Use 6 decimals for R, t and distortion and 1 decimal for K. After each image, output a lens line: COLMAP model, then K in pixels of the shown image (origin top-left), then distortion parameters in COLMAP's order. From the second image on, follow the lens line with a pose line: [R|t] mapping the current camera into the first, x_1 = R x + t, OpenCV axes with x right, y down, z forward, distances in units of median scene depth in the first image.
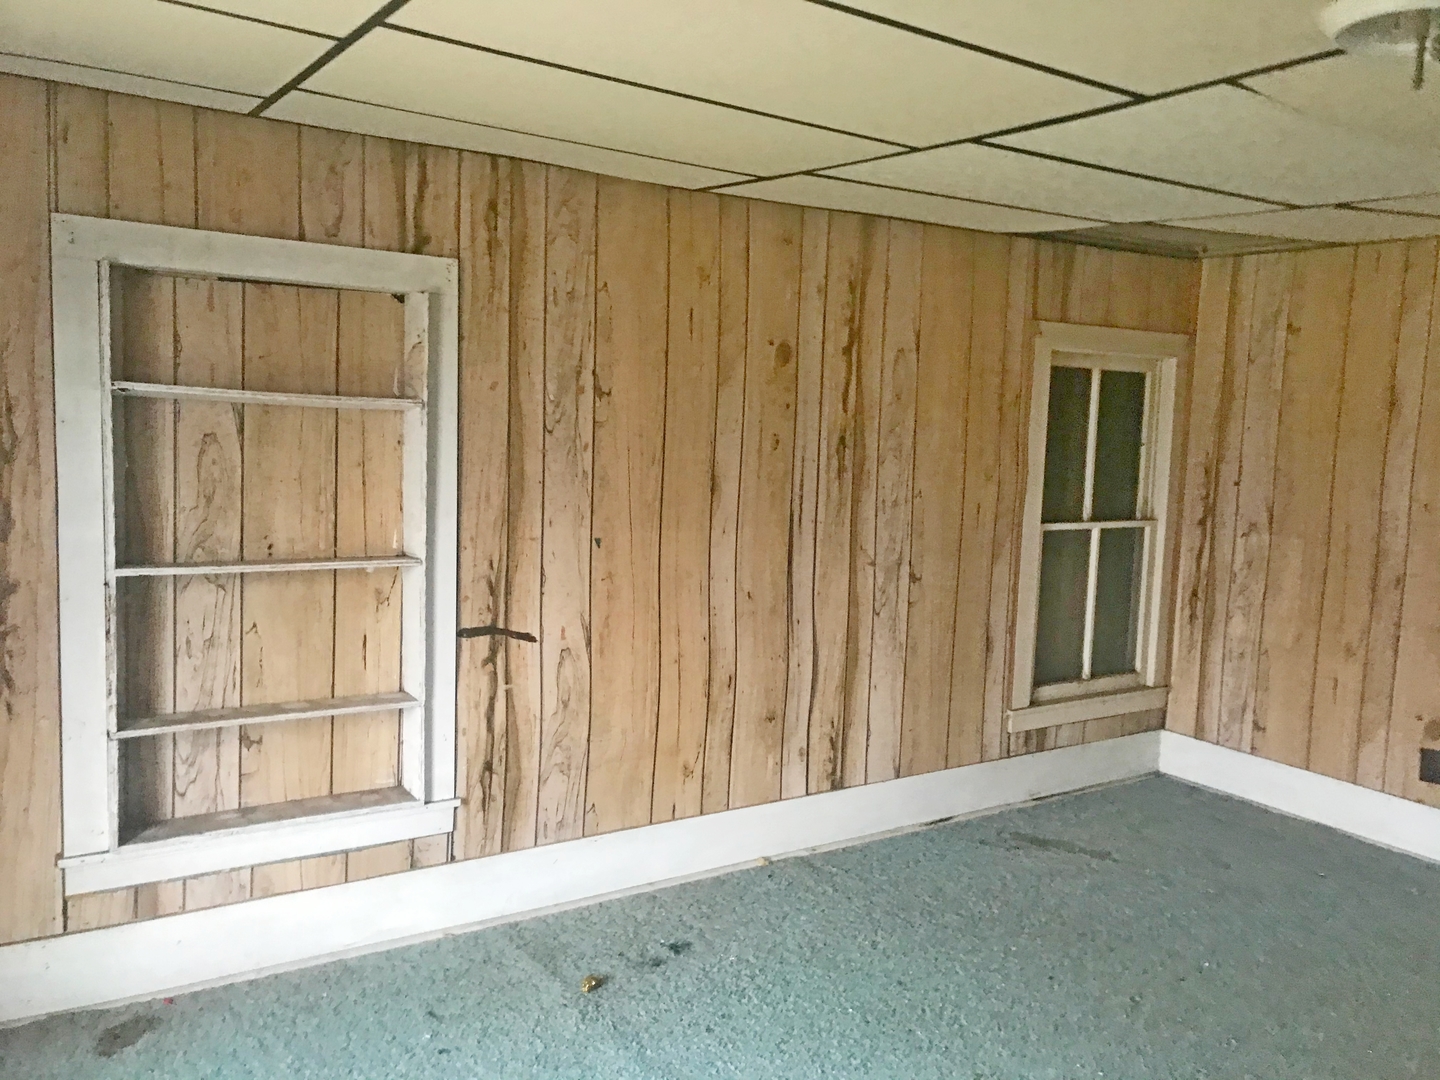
lens RADIAL K [[1178.6, 0, 712.2], [0, 1178.6, 539.5], [0, 0, 1]] dist [0.069149, -0.052701]
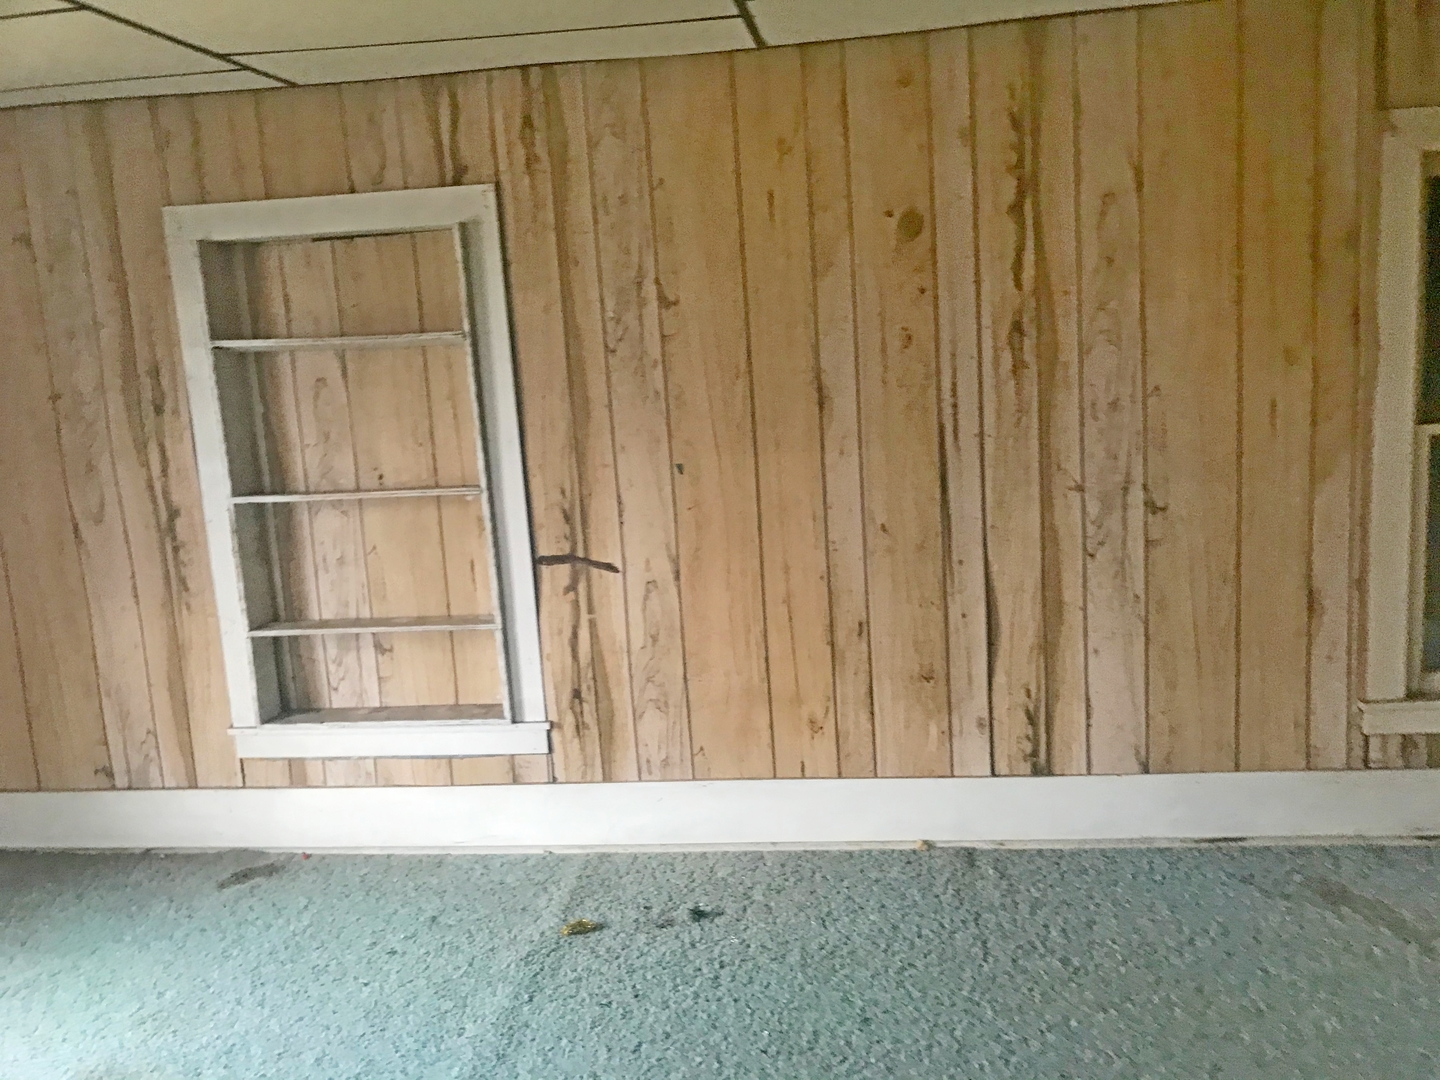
lens RADIAL K [[1178.6, 0, 712.7], [0, 1178.6, 545.9], [0, 0, 1]] dist [0.069149, -0.052701]
pose [[0.766145, 0.026240, -0.642131, 0.529737], [0.019891, 0.997719, 0.064504, 0.004571], [0.642359, -0.062192, 0.763876, 0.317978]]
